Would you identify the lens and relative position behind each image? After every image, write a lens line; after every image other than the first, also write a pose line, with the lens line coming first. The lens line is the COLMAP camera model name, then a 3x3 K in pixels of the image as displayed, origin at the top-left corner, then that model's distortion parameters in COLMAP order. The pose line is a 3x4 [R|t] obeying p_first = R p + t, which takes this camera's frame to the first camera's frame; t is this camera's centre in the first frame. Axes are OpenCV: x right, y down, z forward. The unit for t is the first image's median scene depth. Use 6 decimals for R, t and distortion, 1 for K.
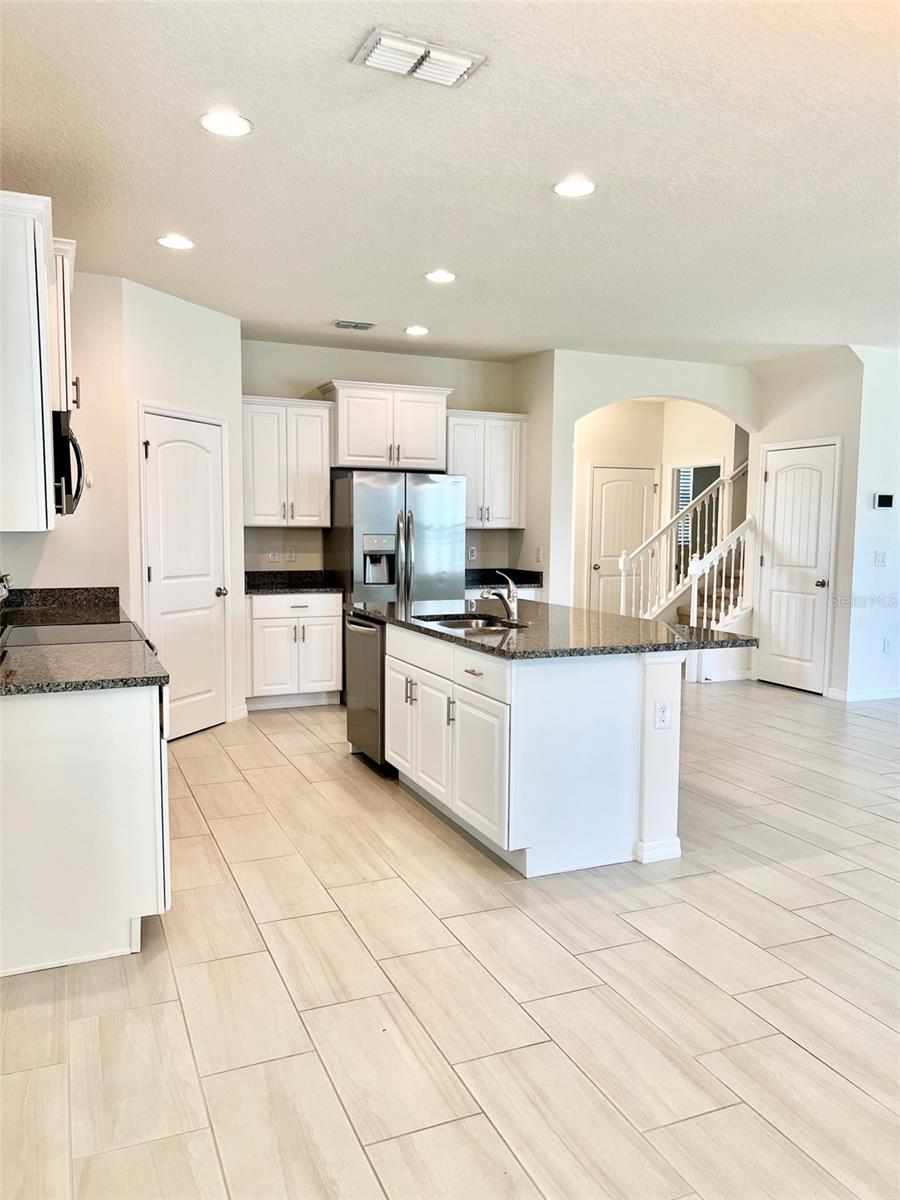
lens RADIAL K [[906.9, 0, 450.0], [0, 906.9, 600.0], [0, 0, 1]] dist [0.068036, -0.091397]
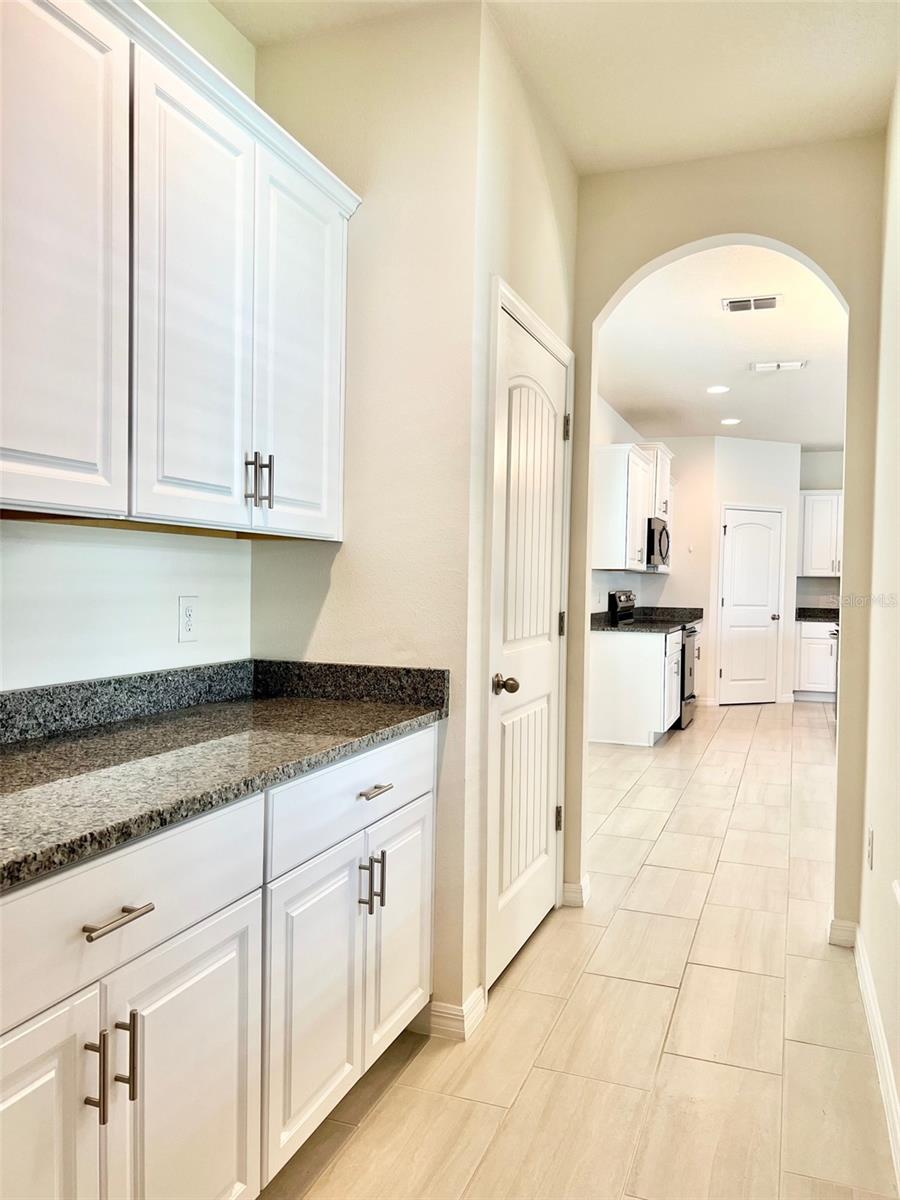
lens RADIAL K [[906.9, 0, 450.0], [0, 906.9, 600.0], [0, 0, 1]] dist [0.068036, -0.091397]
pose [[0.721284, 0.023339, -0.692246, 0.432573], [-0.074476, 0.996251, -0.044012, 0.072411], [0.688623, 0.083301, 0.720319, -0.521491]]
